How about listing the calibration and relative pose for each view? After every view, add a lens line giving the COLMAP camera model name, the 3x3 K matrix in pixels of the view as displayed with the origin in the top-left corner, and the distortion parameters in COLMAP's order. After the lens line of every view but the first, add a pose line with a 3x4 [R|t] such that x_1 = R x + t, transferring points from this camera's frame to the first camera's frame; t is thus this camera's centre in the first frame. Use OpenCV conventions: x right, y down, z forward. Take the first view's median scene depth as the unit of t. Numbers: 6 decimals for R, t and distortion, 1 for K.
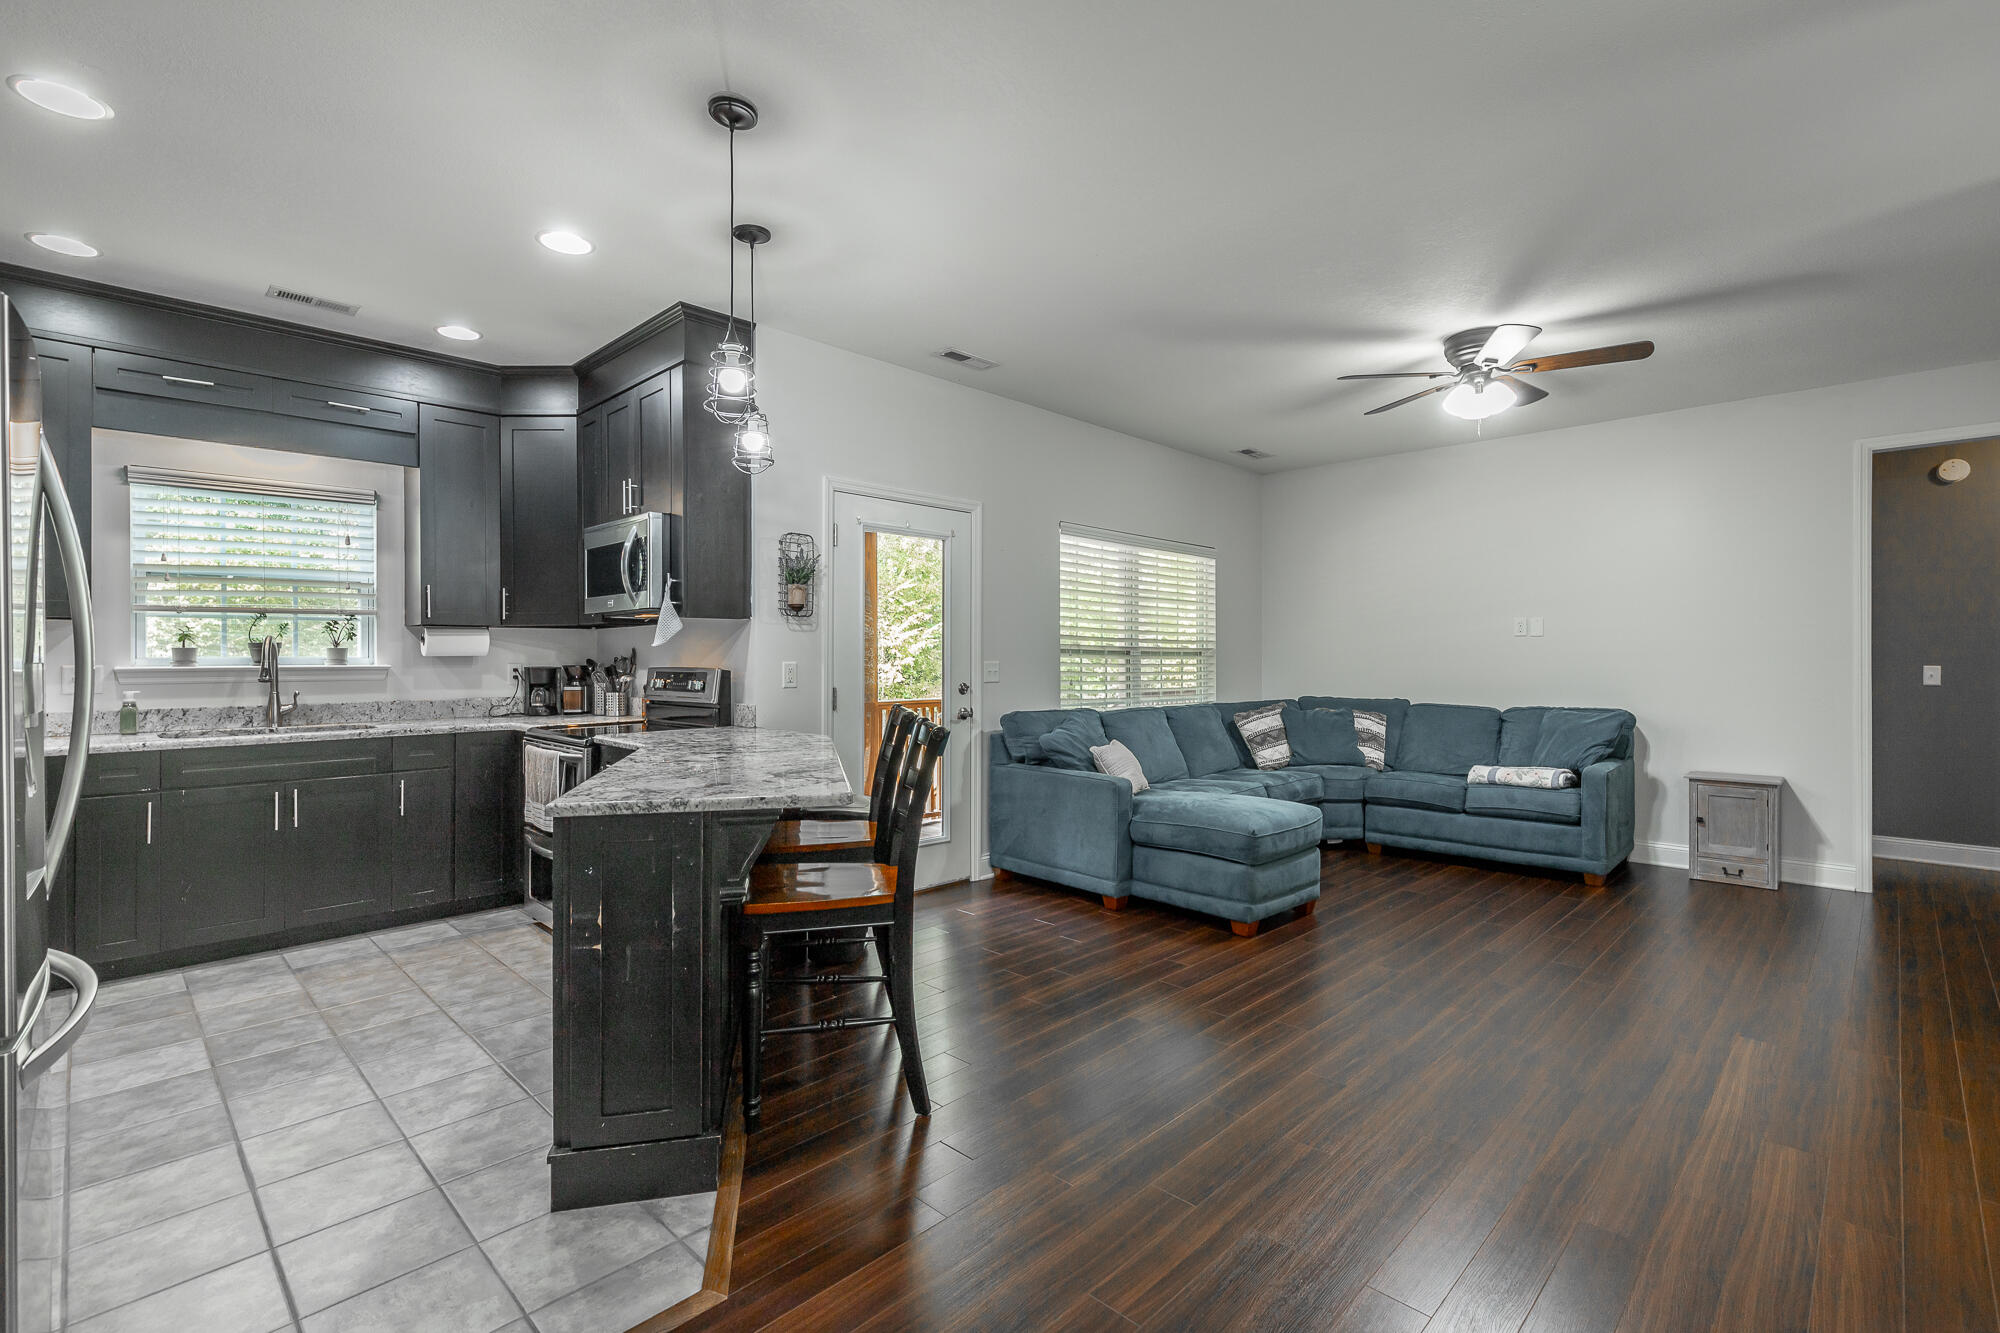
lens RADIAL K [[892.0, 0, 1001.8], [0, 892.0, 655.2], [0, 0, 1]] dist [0.002389, 0.000283]
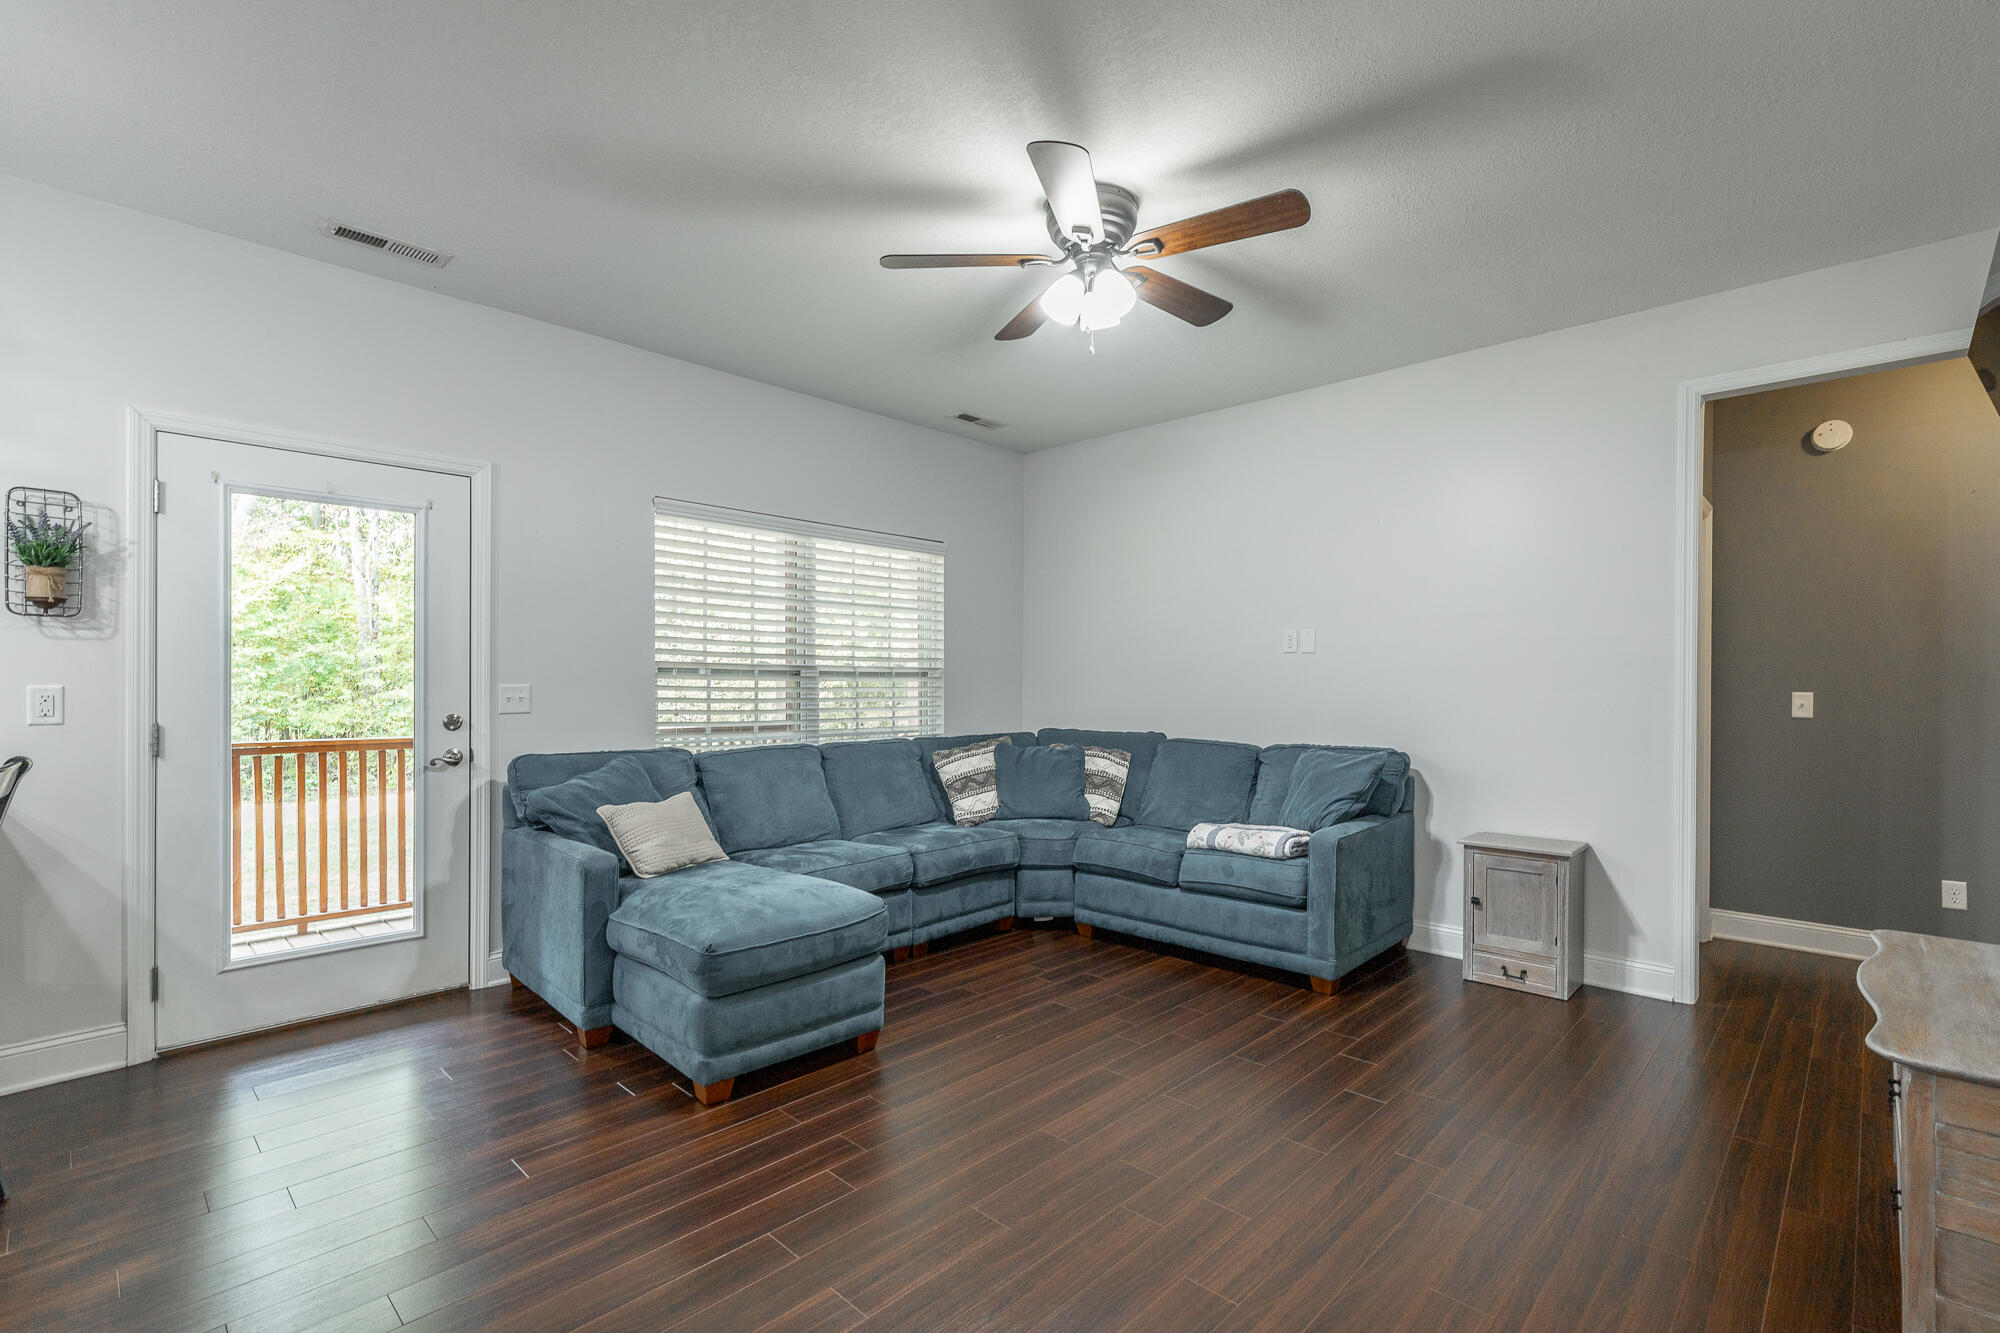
lens RADIAL K [[898.0, 0, 1001.3], [0, 898.0, 683.2], [0, 0, 1]] dist [0.005117, -0.000478]
pose [[0.999895, 0.001918, 0.014351, 0.391463], [-0.002029, 0.999968, 0.007756, -0.000478], [-0.014336, -0.007784, 0.999867, 0.272732]]
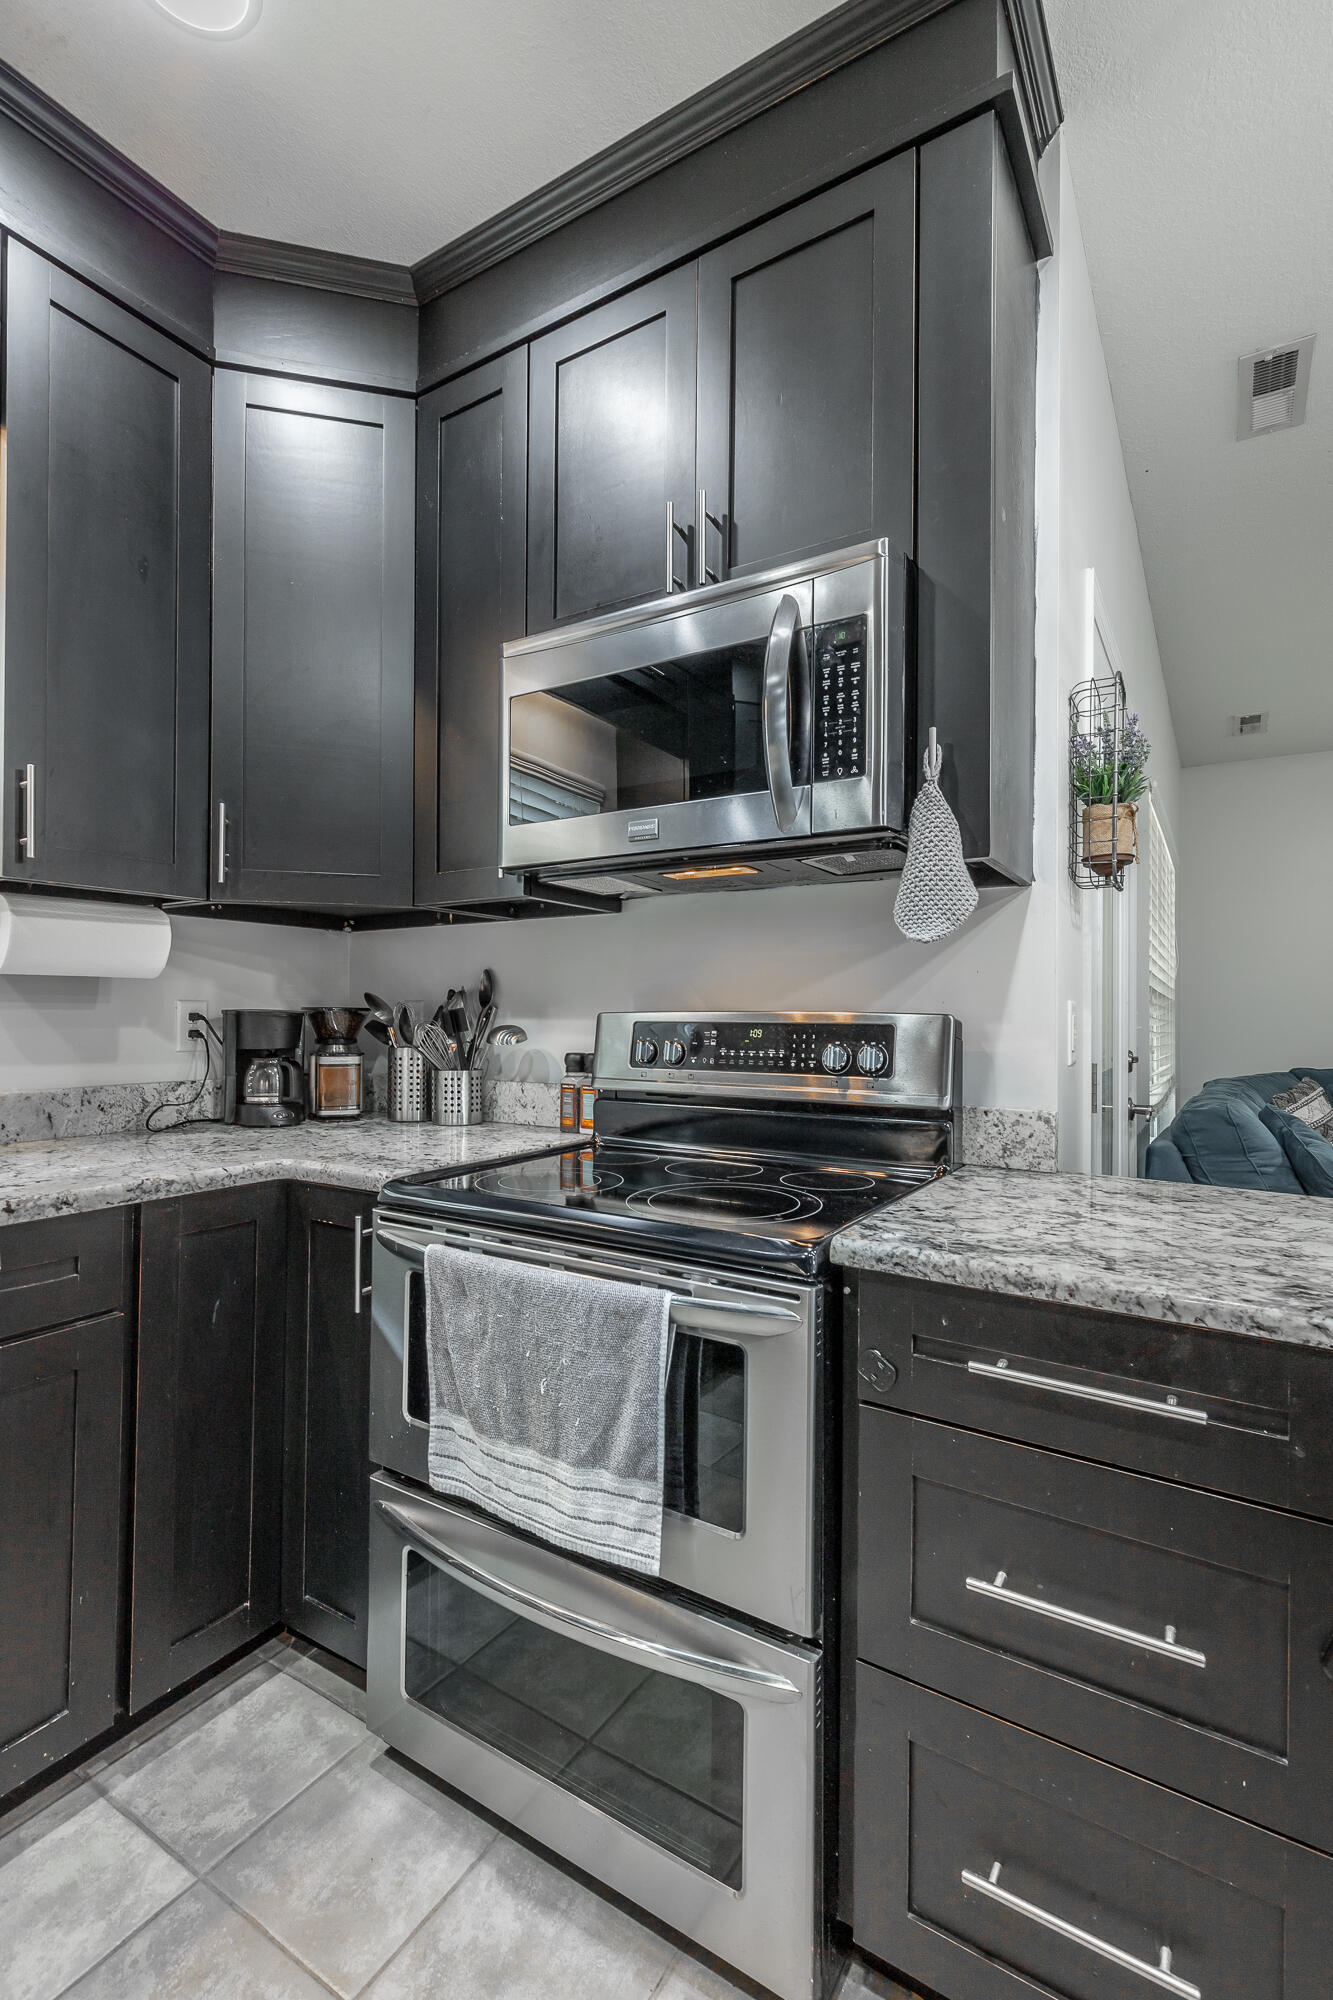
lens RADIAL K [[898.0, 0, 670.3], [0, 898.0, 1007.5], [0, 0, 1]] dist [0.005117, -0.000478]
pose [[0.974996, 0.013435, 0.221814, -0.429449], [-0.011409, 0.999881, -0.010414, 0.014381], [-0.221928, 0.007623, 0.975033, 0.547973]]
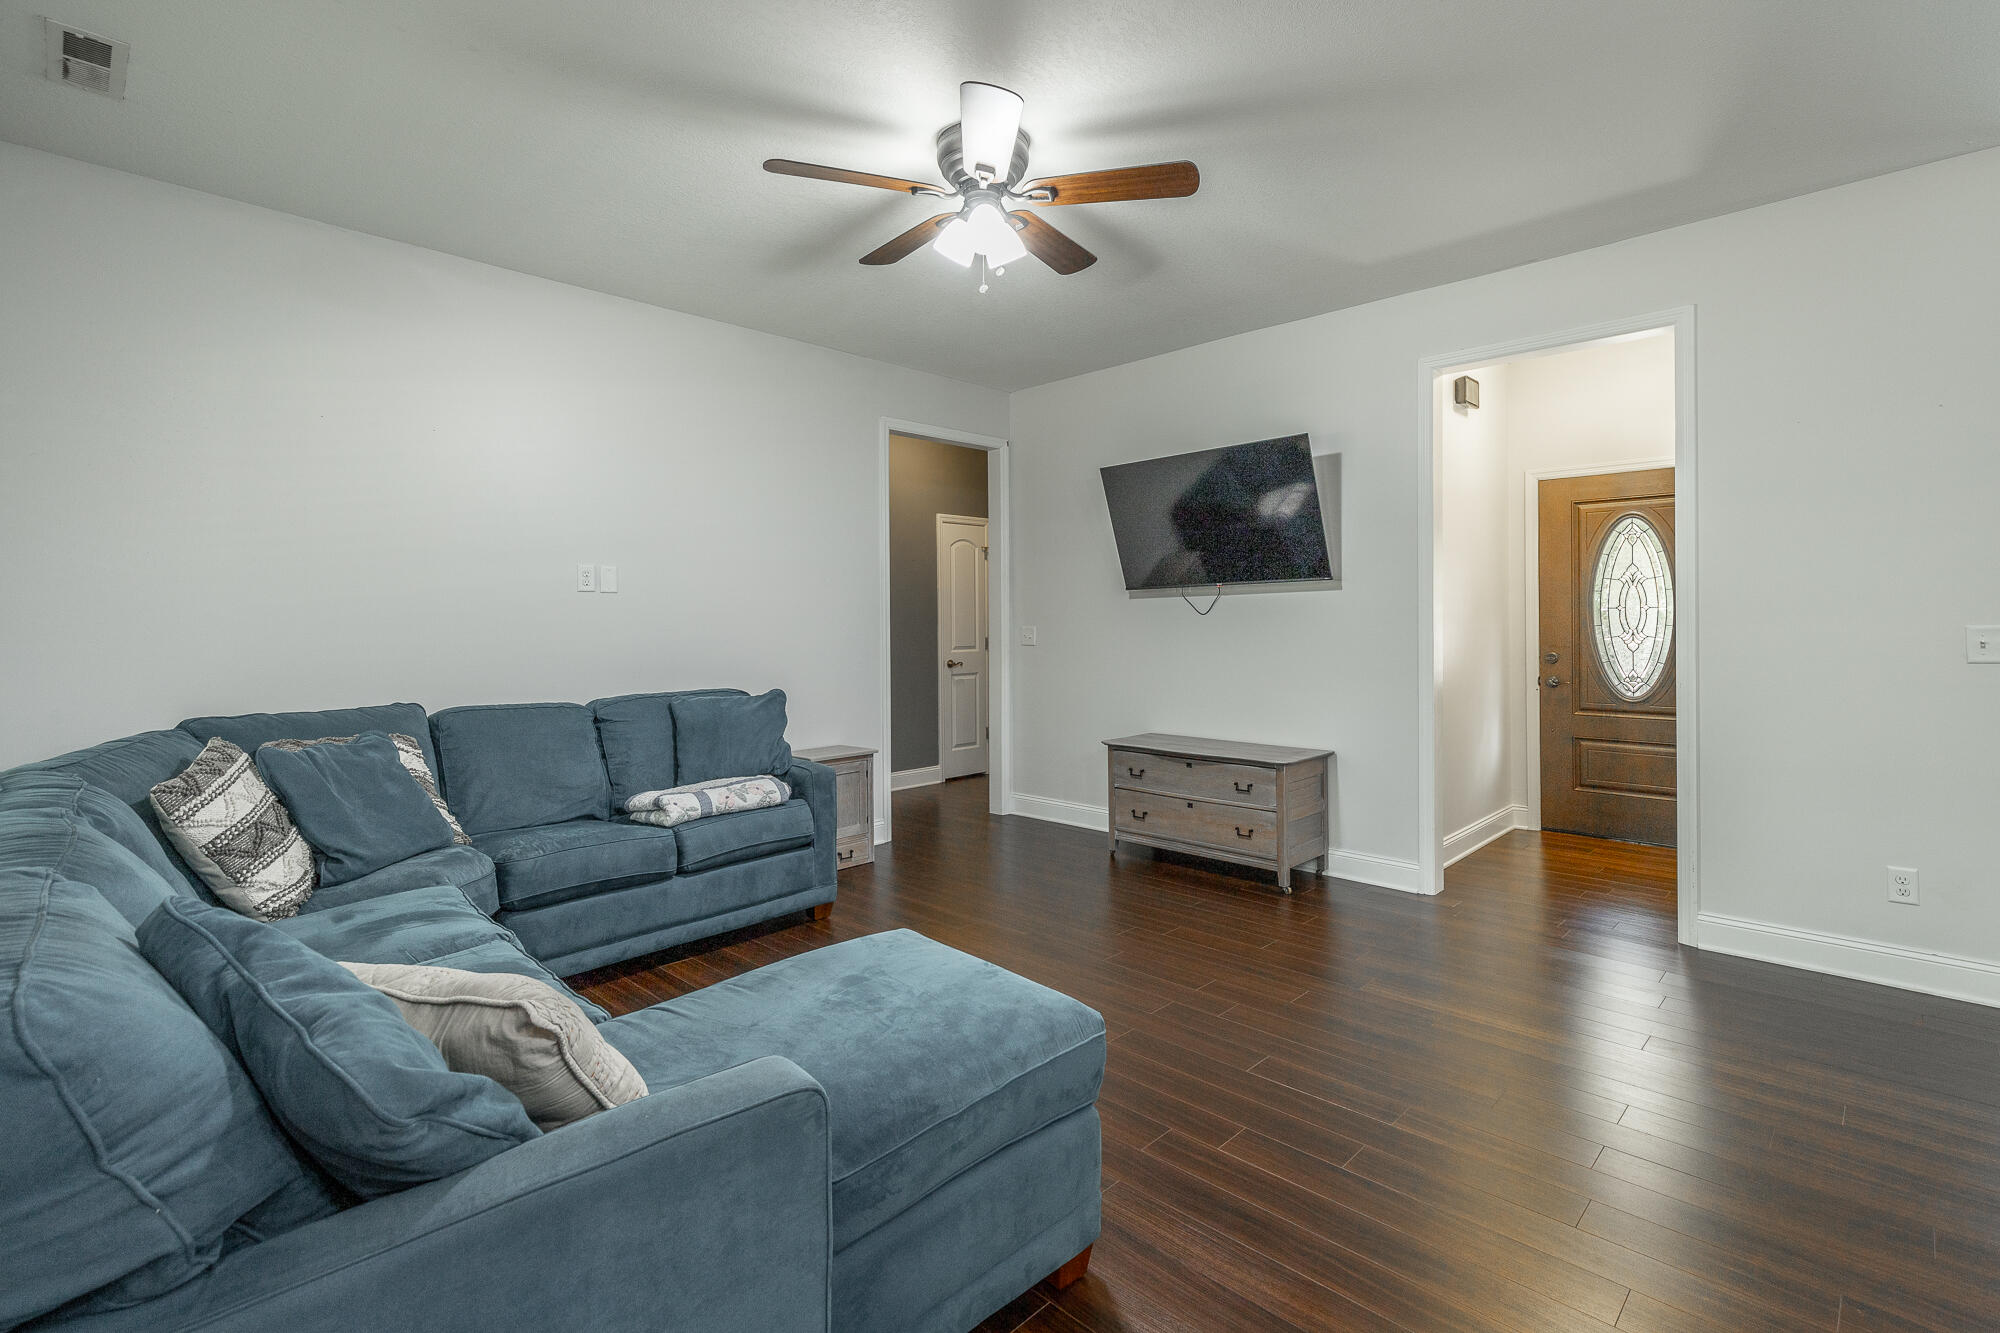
lens RADIAL K [[923.9, 0, 1025.6], [0, 923.9, 618.5], [0, 0, 1]] dist [0.015807, 0.000078]
pose [[-0.011535, 0.001742, 0.999932, -0.139170], [0.002561, 0.999995, -0.001713, 0.000944], [-0.999930, 0.002541, -0.011539, 0.837575]]
